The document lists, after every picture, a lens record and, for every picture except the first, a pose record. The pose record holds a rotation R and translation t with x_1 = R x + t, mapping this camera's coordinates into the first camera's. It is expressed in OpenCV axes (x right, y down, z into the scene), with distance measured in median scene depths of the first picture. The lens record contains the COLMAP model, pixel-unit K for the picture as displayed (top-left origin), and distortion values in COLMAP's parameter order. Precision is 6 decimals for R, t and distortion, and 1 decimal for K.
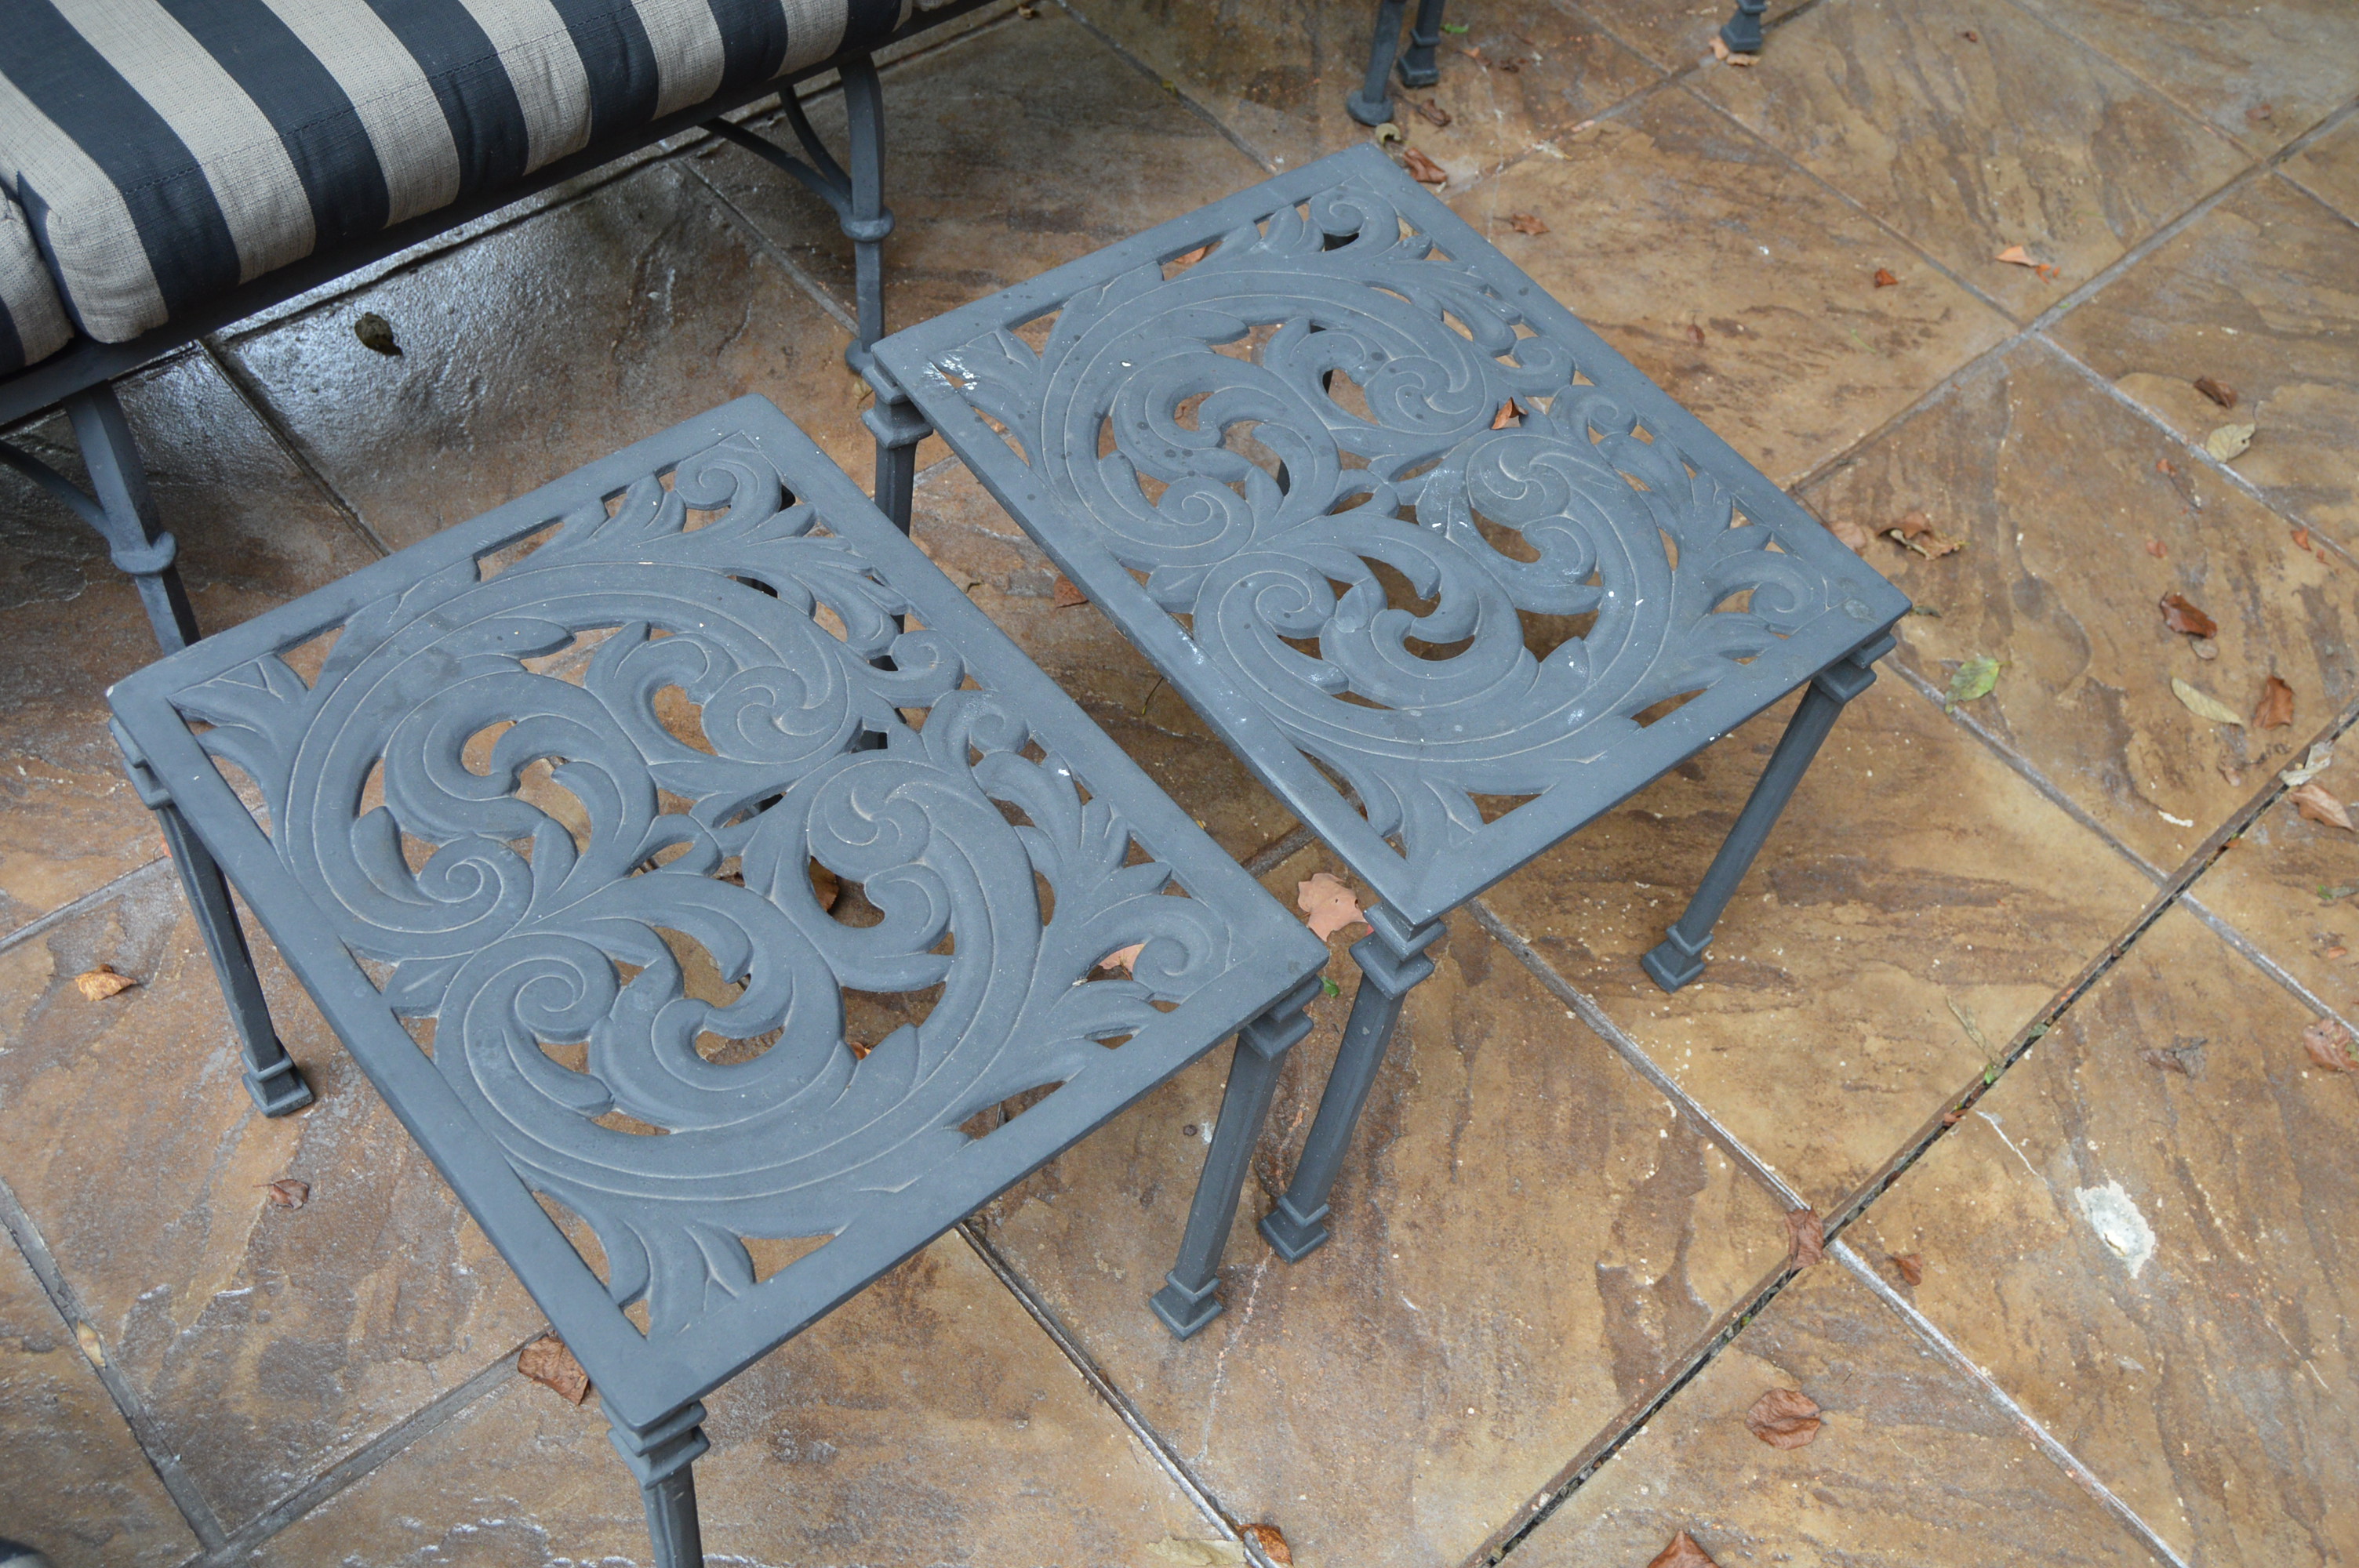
lens RADIAL K [[2225.0, 0, 1179.5], [0, 2225.0, 784.0], [0, 0, 1]] dist [-0.081952, 0.029892]
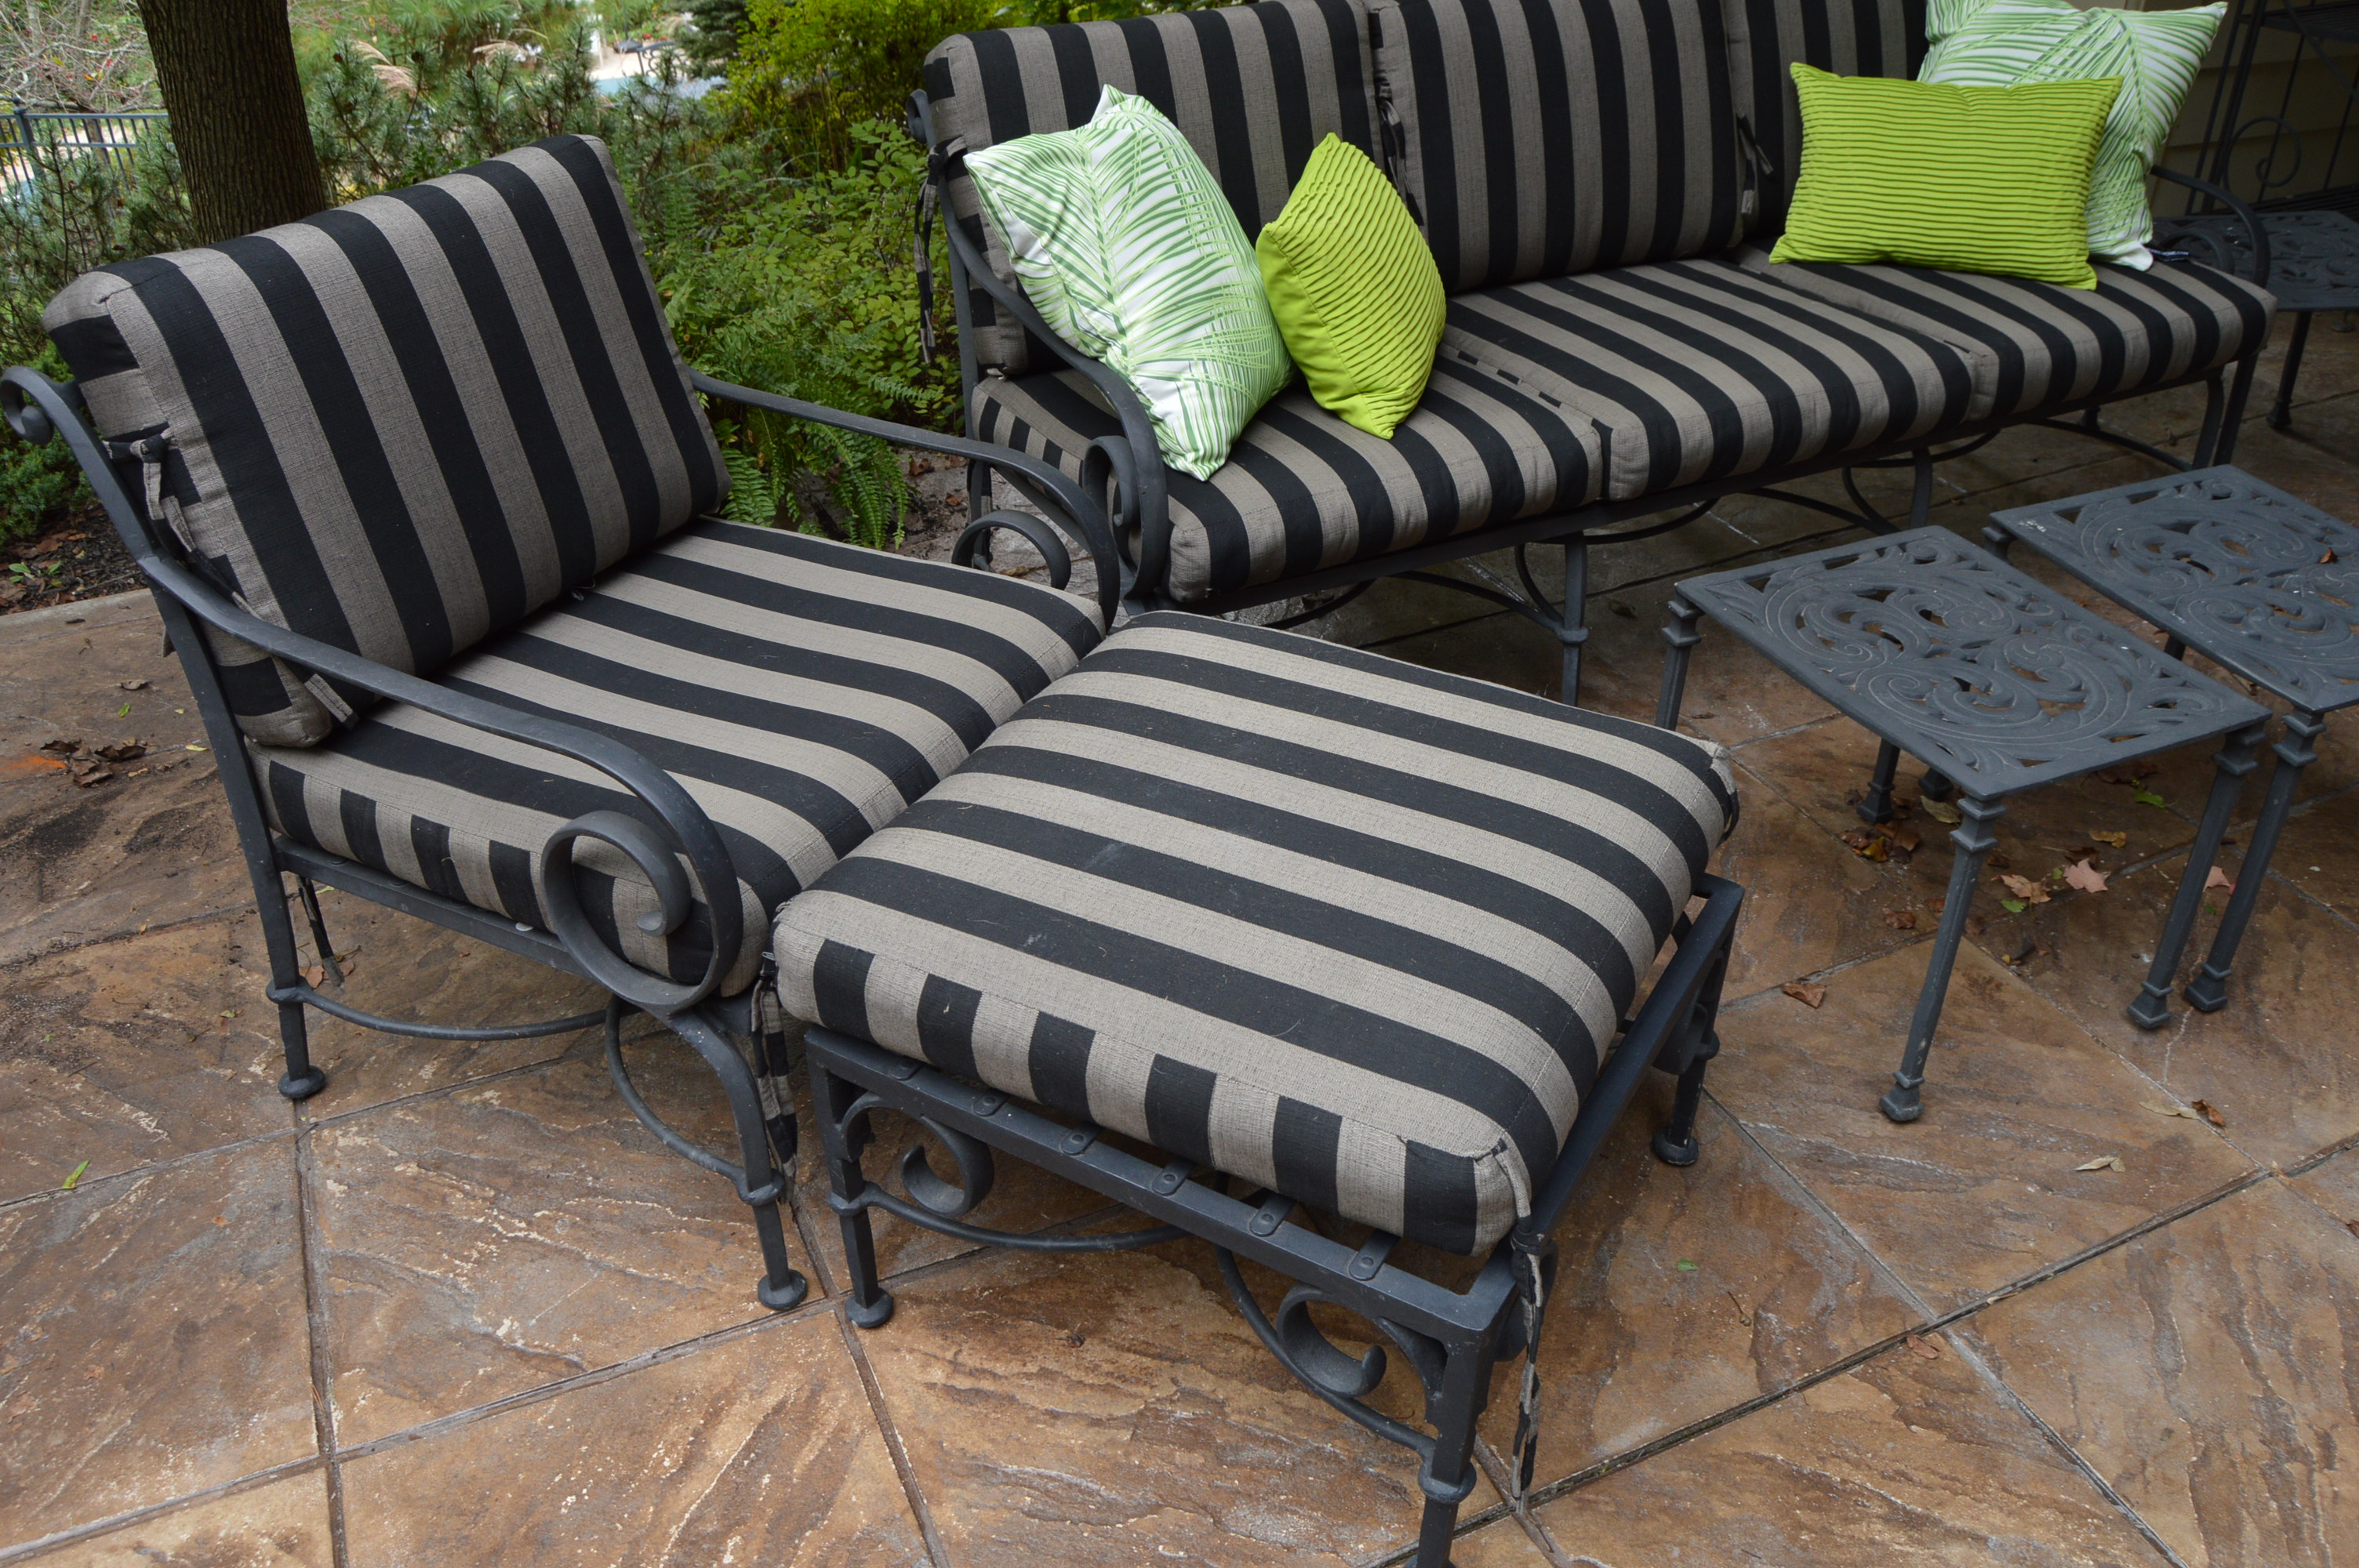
lens RADIAL K [[1870.9, 0, 1179.5], [0, 1870.9, 784.0], [0, 0, 1]] dist [-0.099427, 0.043222]
pose [[0.945433, 0.049638, -0.322014, -0.259352], [-0.157892, 0.934324, -0.319546, 0.625410], [0.285004, 0.352952, 0.891177, -0.574442]]
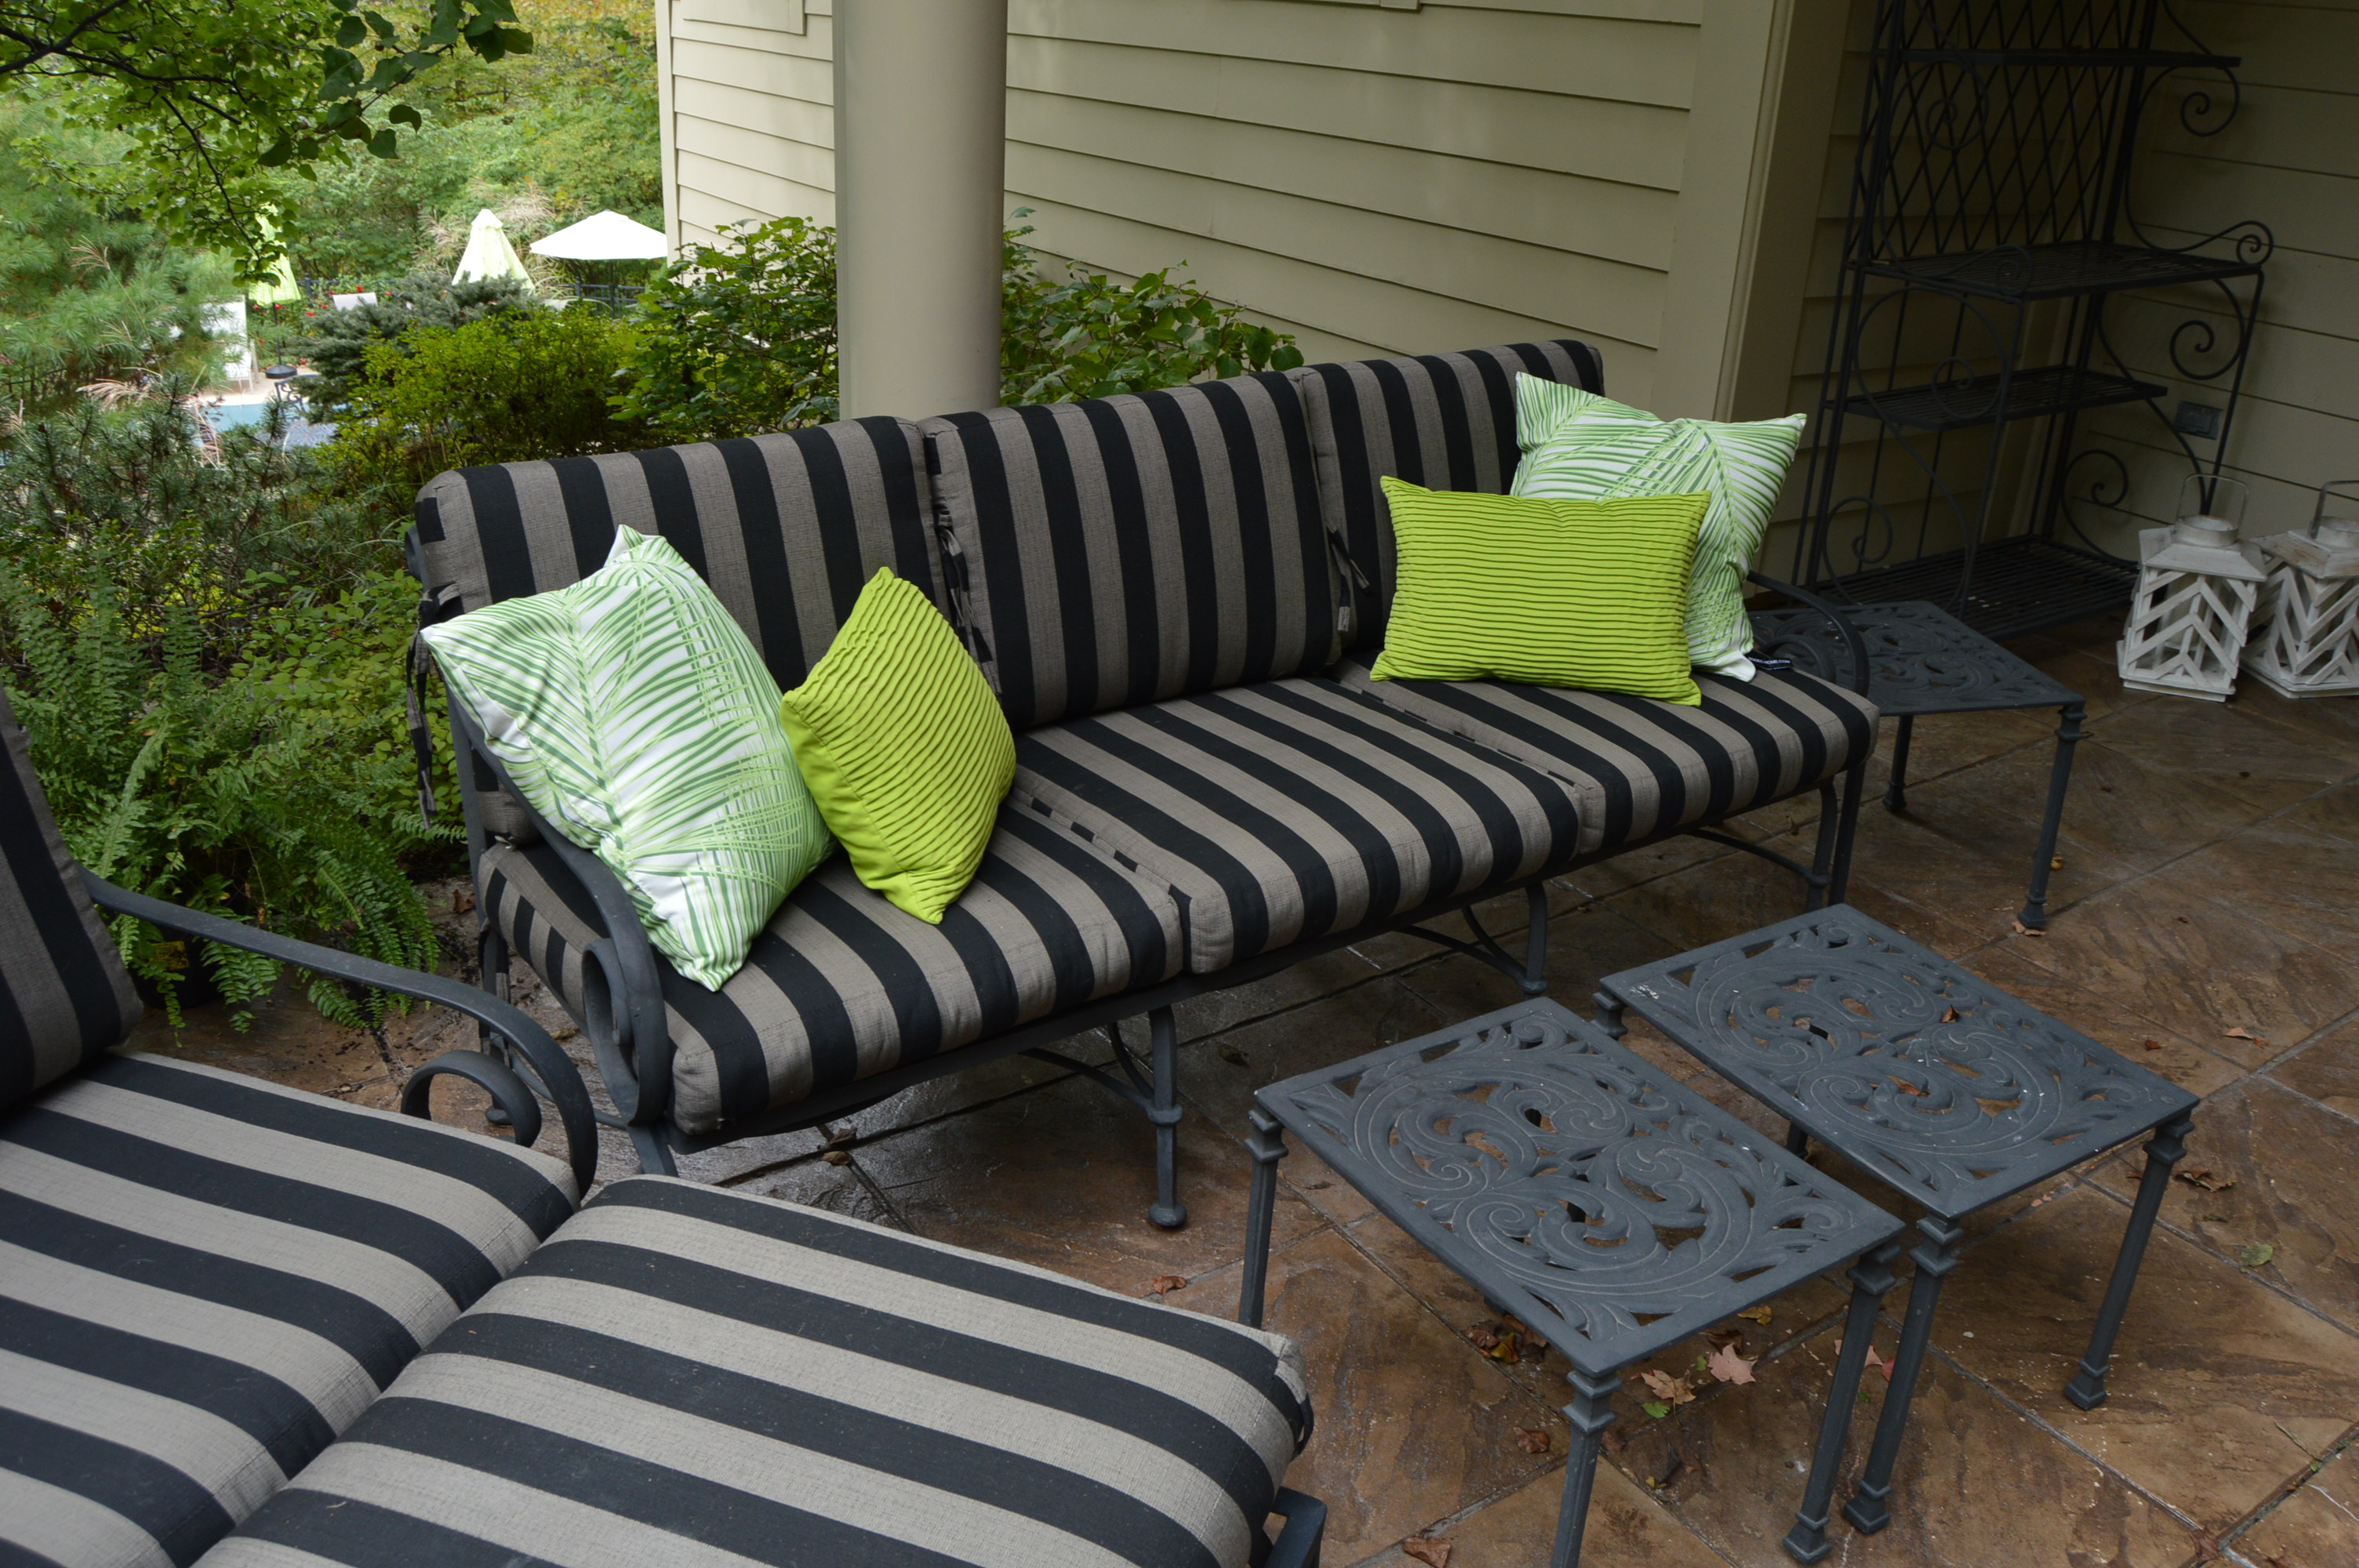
lens RADIAL K [[1877.5, 0, 1179.5], [0, 1877.5, 784.0], [0, 0, 1]] dist [-0.097519, 0.041257]
pose [[0.985630, -0.023489, -0.167280, -0.199151], [-0.061418, 0.872676, -0.484422, 0.403587], [0.157360, 0.487735, 0.858692, -0.453305]]
